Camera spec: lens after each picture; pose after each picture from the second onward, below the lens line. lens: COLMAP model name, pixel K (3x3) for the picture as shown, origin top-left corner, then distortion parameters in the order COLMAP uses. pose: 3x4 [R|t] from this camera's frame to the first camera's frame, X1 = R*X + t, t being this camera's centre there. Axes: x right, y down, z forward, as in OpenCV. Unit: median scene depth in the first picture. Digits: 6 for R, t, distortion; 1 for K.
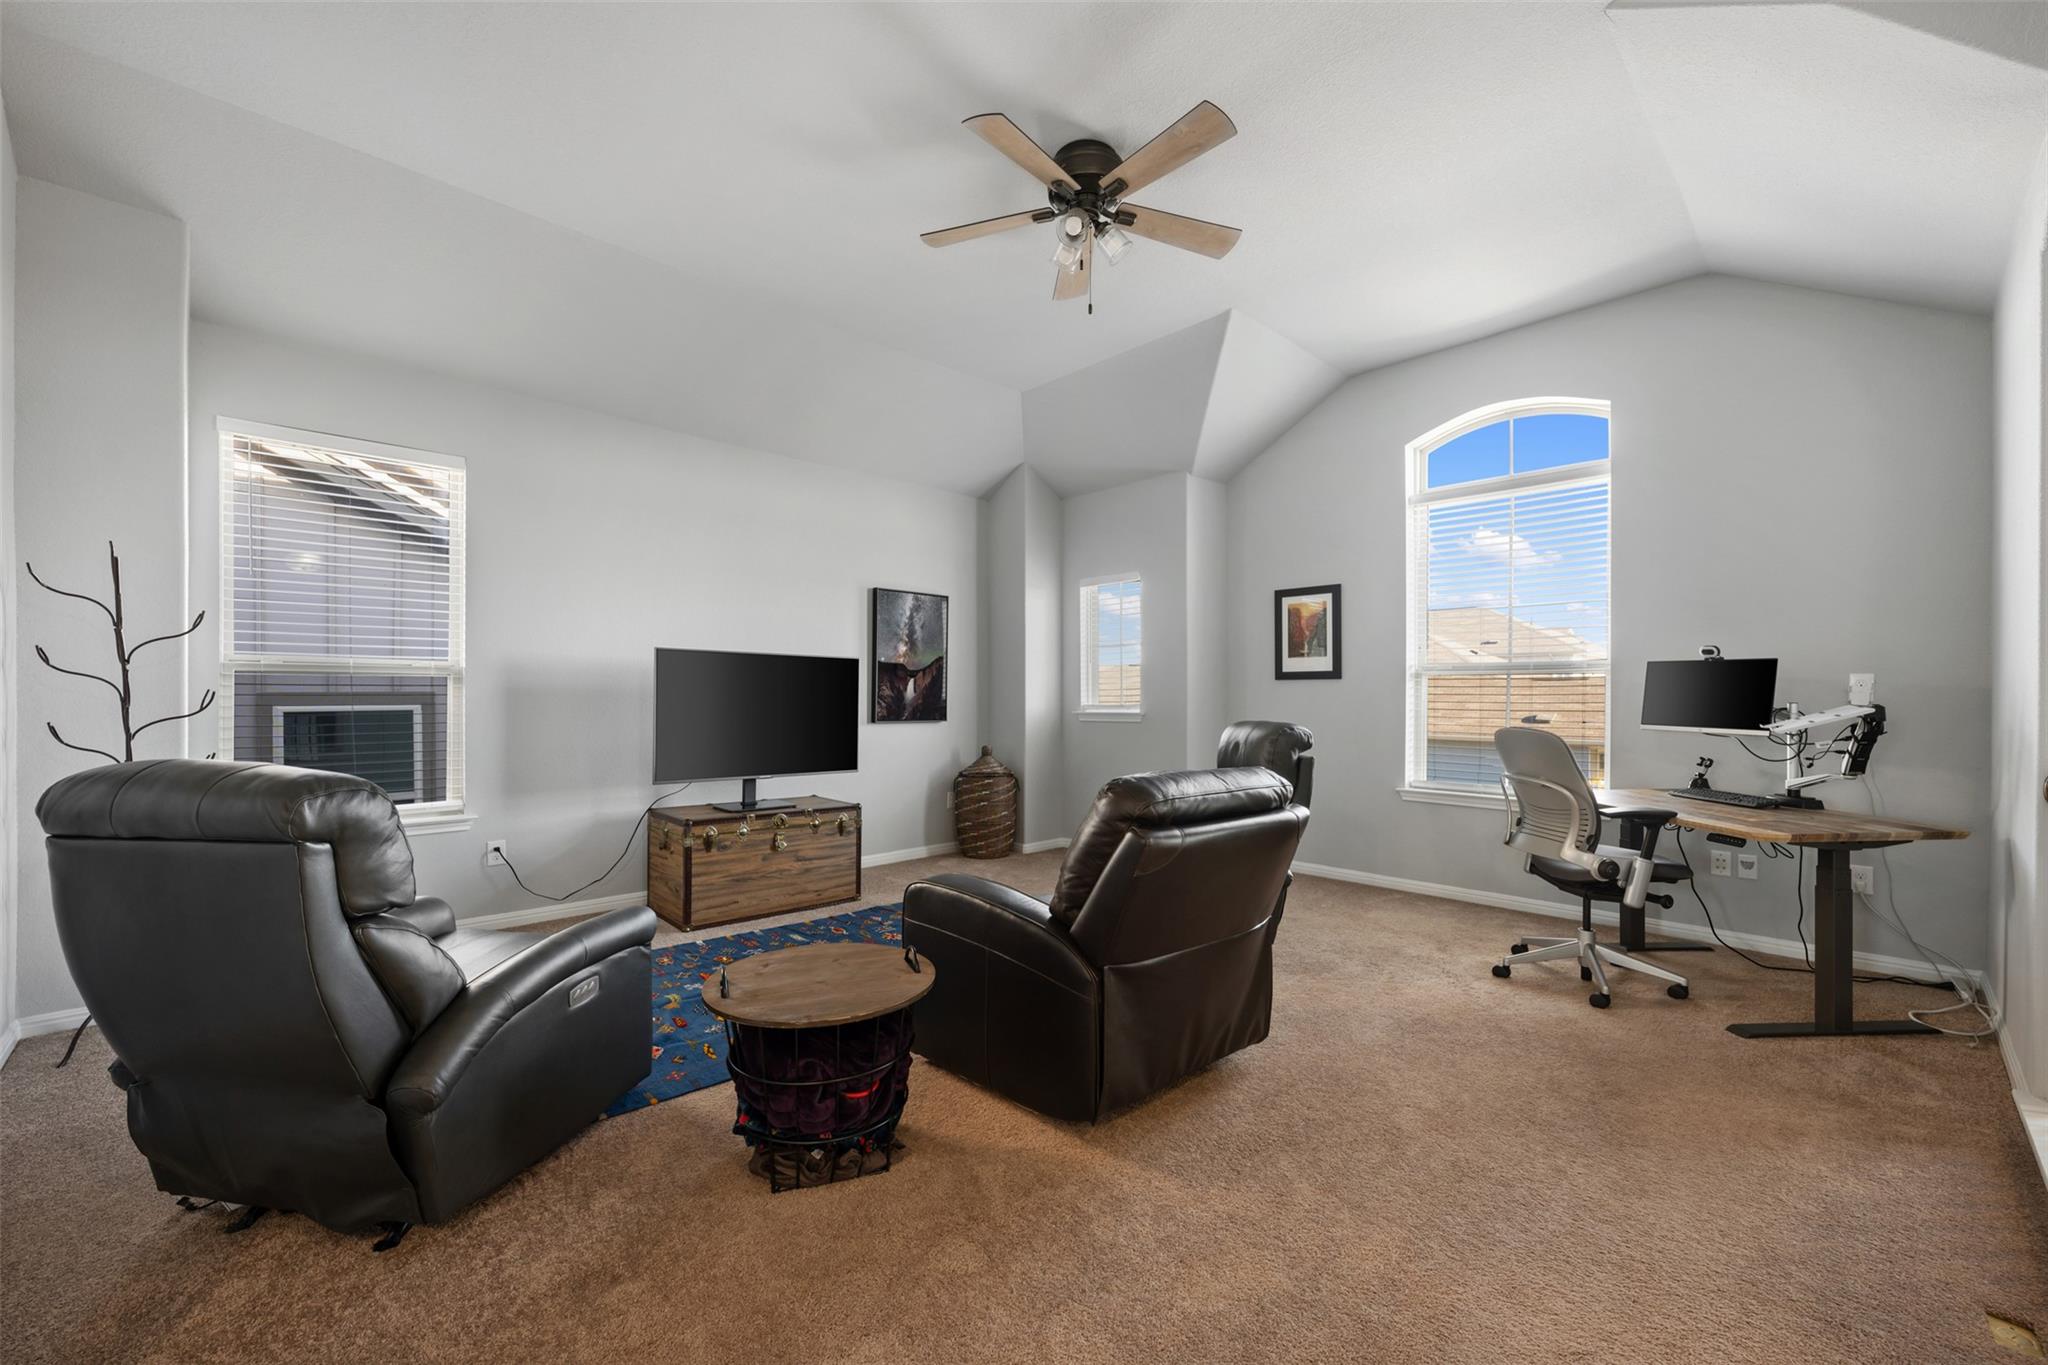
lens RADIAL K [[809.5, 0, 1025.0], [0, 809.5, 699.1], [0, 0, 1]] dist [-0.001294, -0.000106]
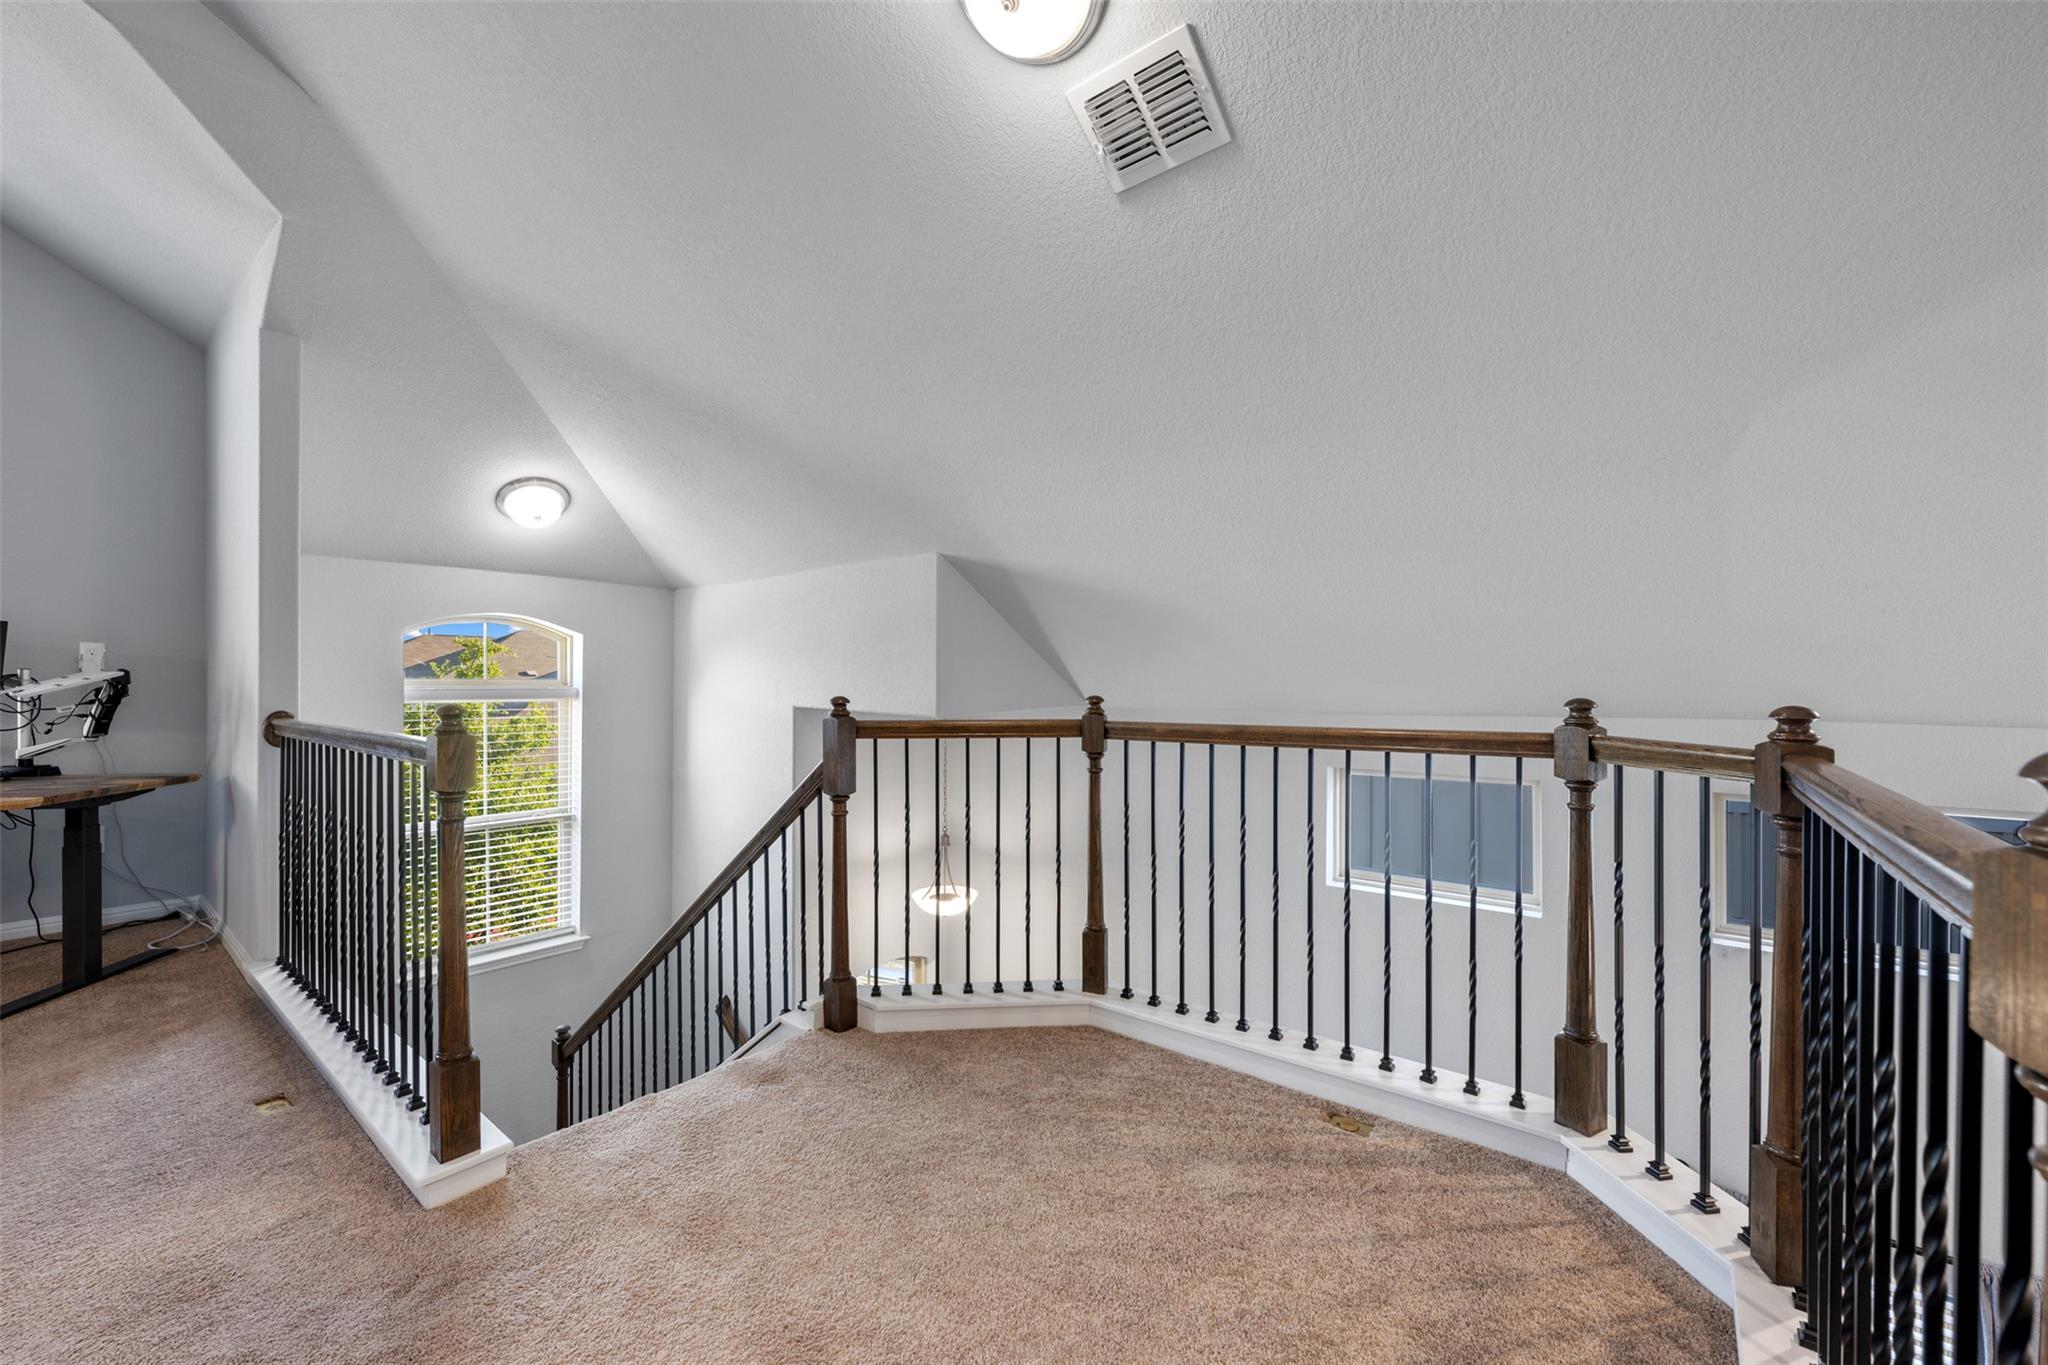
lens RADIAL K [[812.2, 0, 1016.1], [0, 812.2, 688.5], [0, 0, 1]] dist [-0.001278, 0.000205]
pose [[-0.126572, -0.003597, 0.991951, -0.177837], [0.001759, 0.999991, 0.003850, 0.029664], [-0.991956, 0.002232, -0.126565, -0.055947]]
